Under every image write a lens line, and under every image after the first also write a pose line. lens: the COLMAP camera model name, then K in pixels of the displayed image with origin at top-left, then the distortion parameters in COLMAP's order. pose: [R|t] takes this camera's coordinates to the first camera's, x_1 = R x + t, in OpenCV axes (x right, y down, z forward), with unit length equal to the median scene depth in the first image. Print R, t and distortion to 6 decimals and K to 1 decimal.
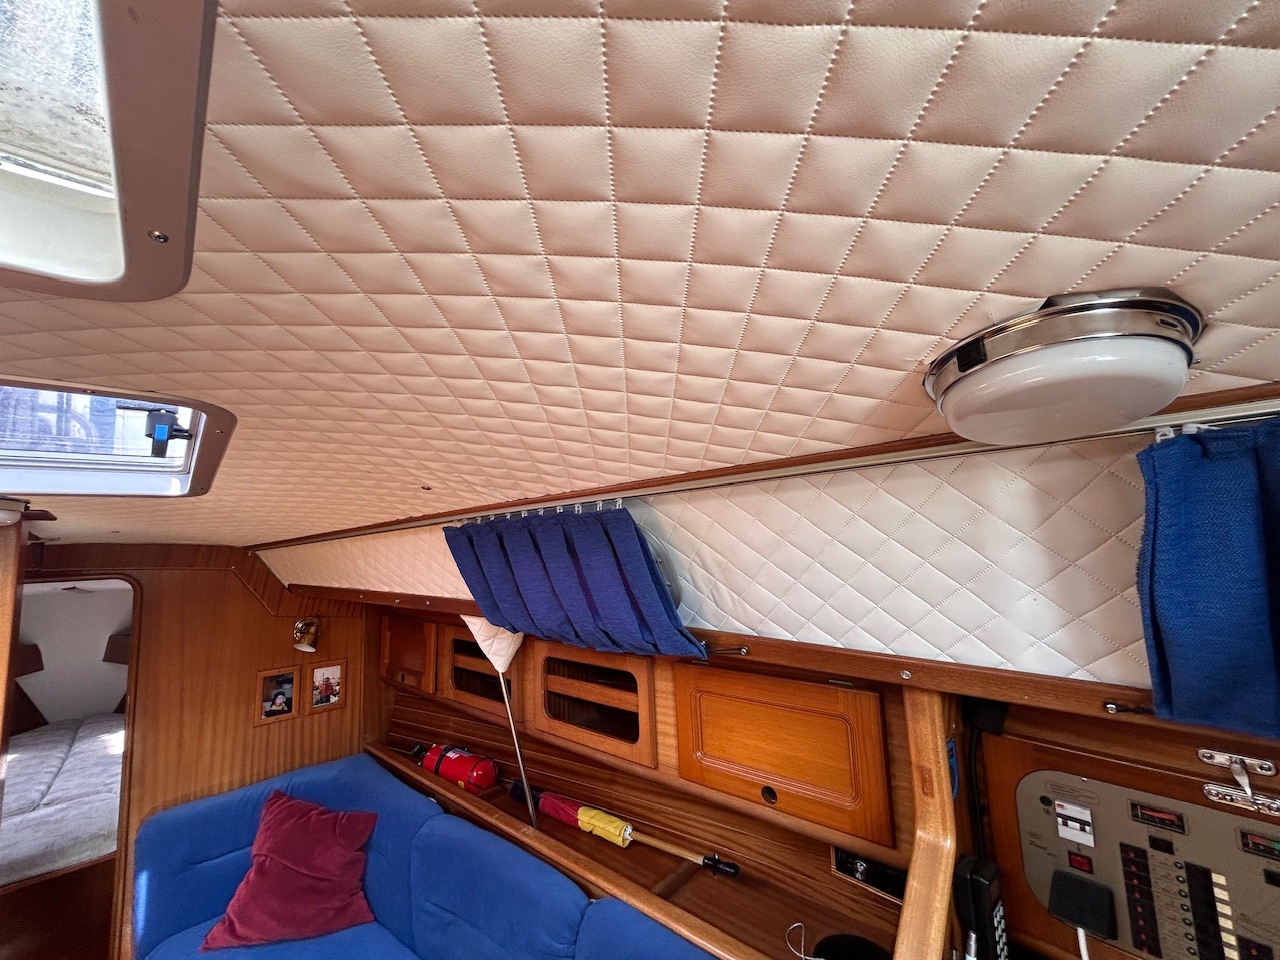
lens RADIAL K [[511.1, 0, 637.5], [0, 511.1, 478.1], [0, 0, 1]] dist [-0.000134, 0.000375]
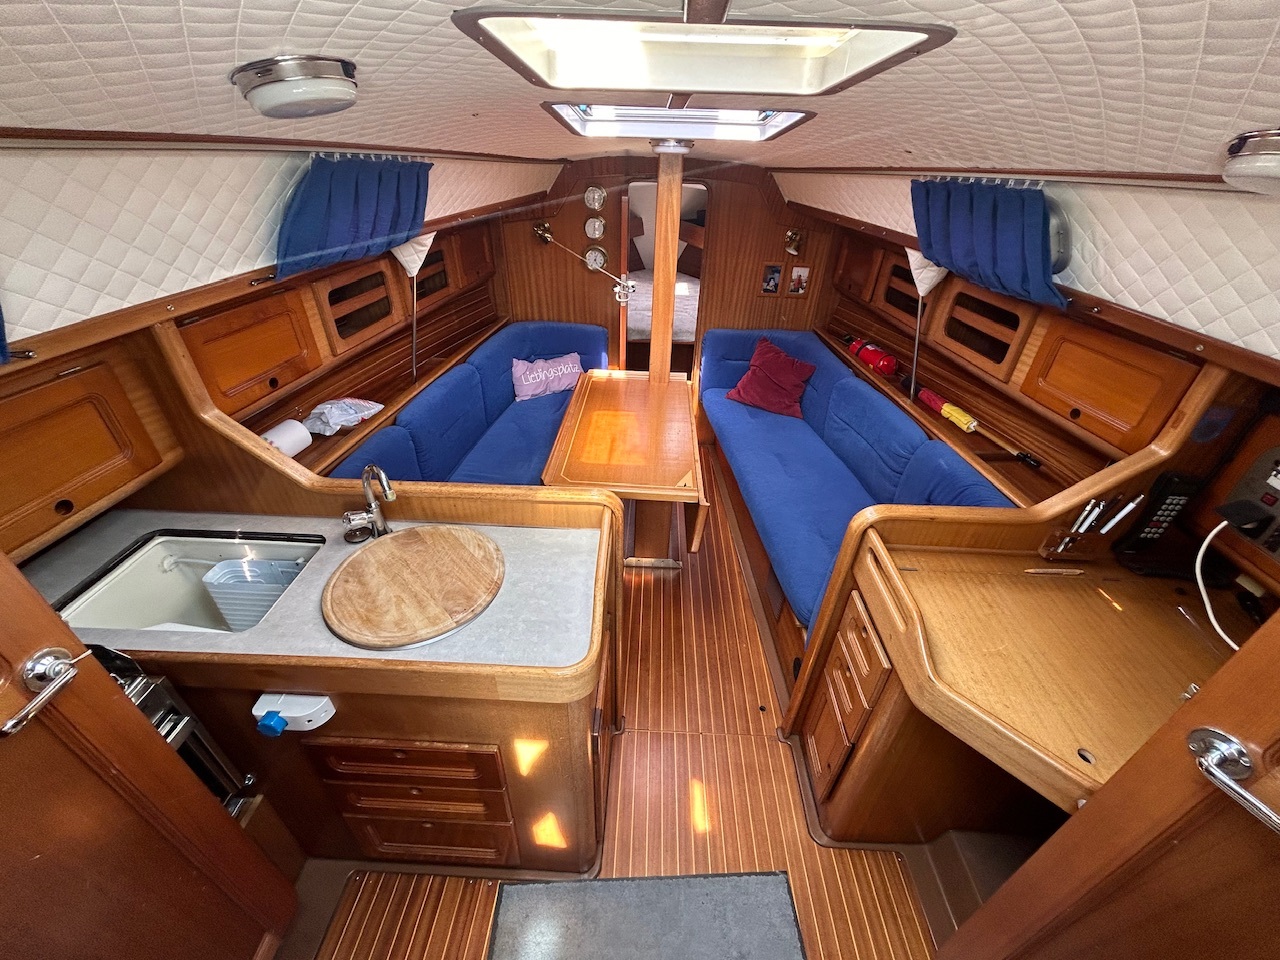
lens RADIAL K [[511.1, 0, 637.5], [0, 511.1, 478.1], [0, 0, 1]] dist [-0.000134, 0.000375]
pose [[0.706856, 0.436200, -0.556852, 0.182982], [0.025382, 0.771081, 0.636232, -0.146309], [0.706902, -0.463859, 0.533971, -0.533834]]
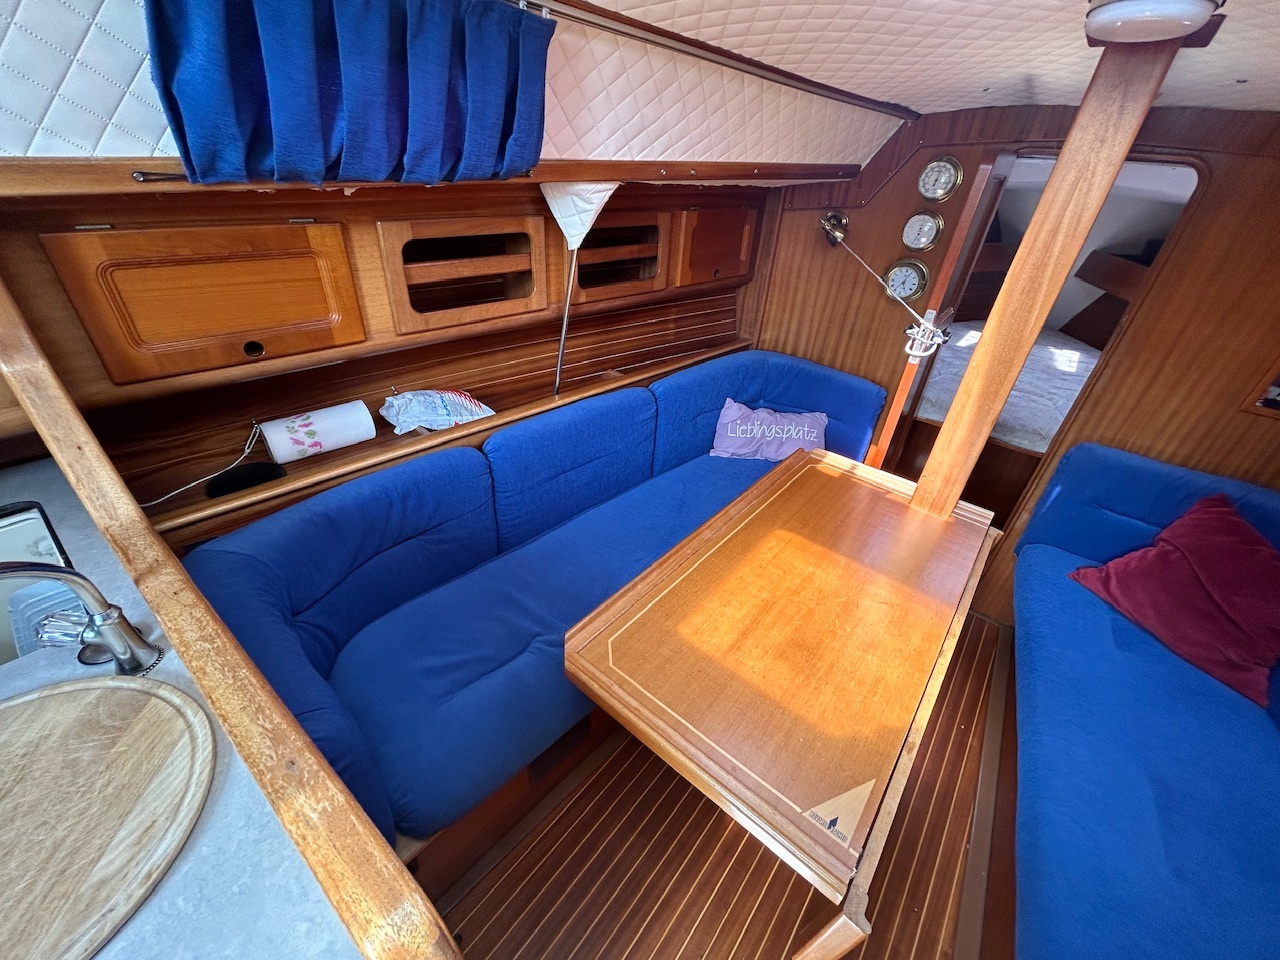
lens RADIAL K [[511.1, 0, 637.5], [0, 511.1, 478.1], [0, 0, 1]] dist [-0.000134, 0.000375]
pose [[0.136872, 0.574142, -0.807234, -0.262295], [0.047645, 0.810144, 0.584291, 0.107026], [0.989442, -0.118434, 0.083531, 0.046693]]
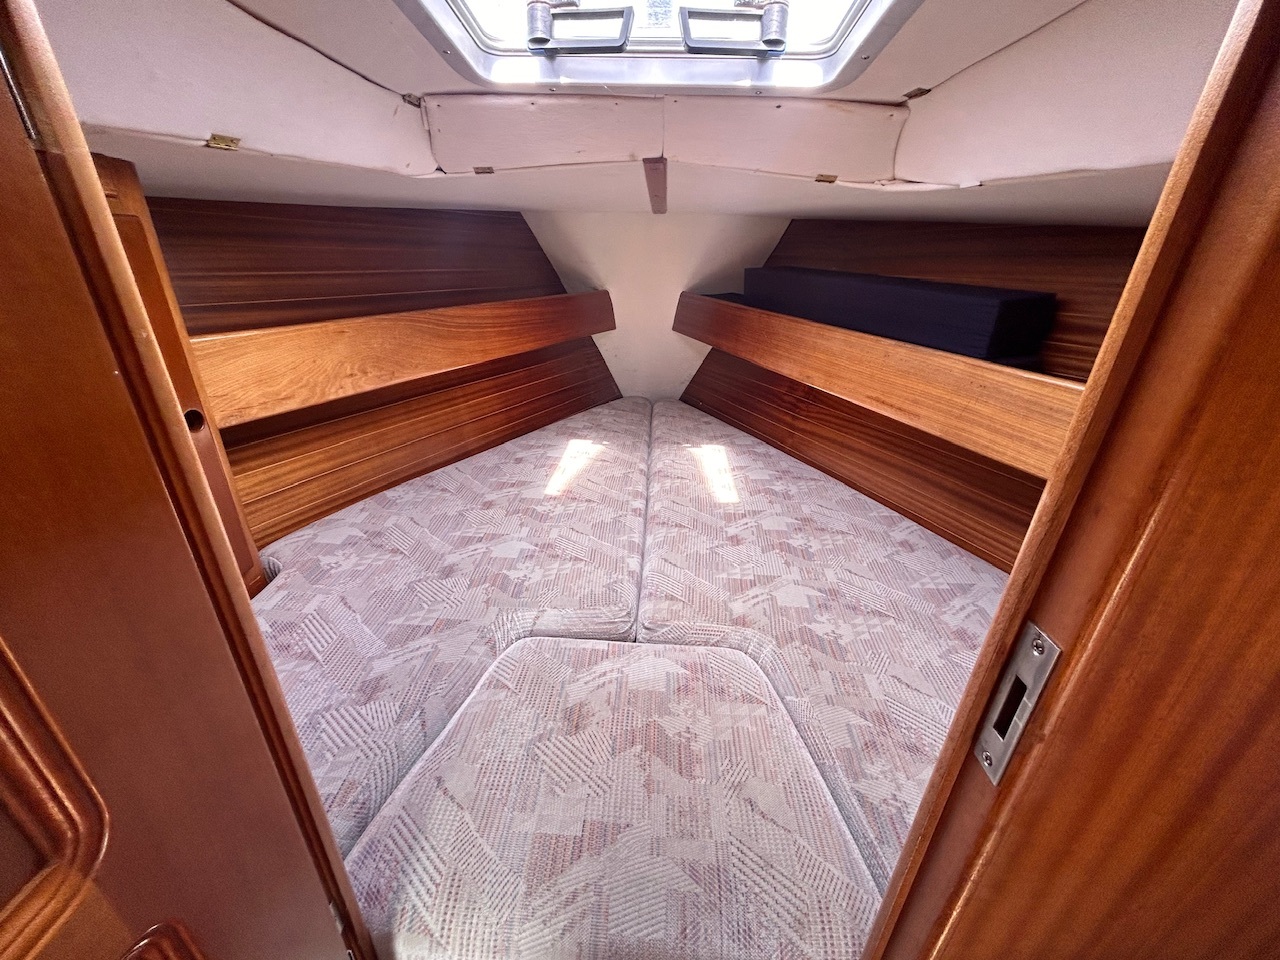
lens RADIAL K [[511.1, 0, 637.5], [0, 511.1, 478.1], [0, 0, 1]] dist [-0.000134, 0.000375]
pose [[0.701989, 0.339479, -0.626072, -1.200525], [0.045589, 0.855860, 0.515195, 0.356111], [0.710727, -0.390203, 0.585328, 1.012078]]
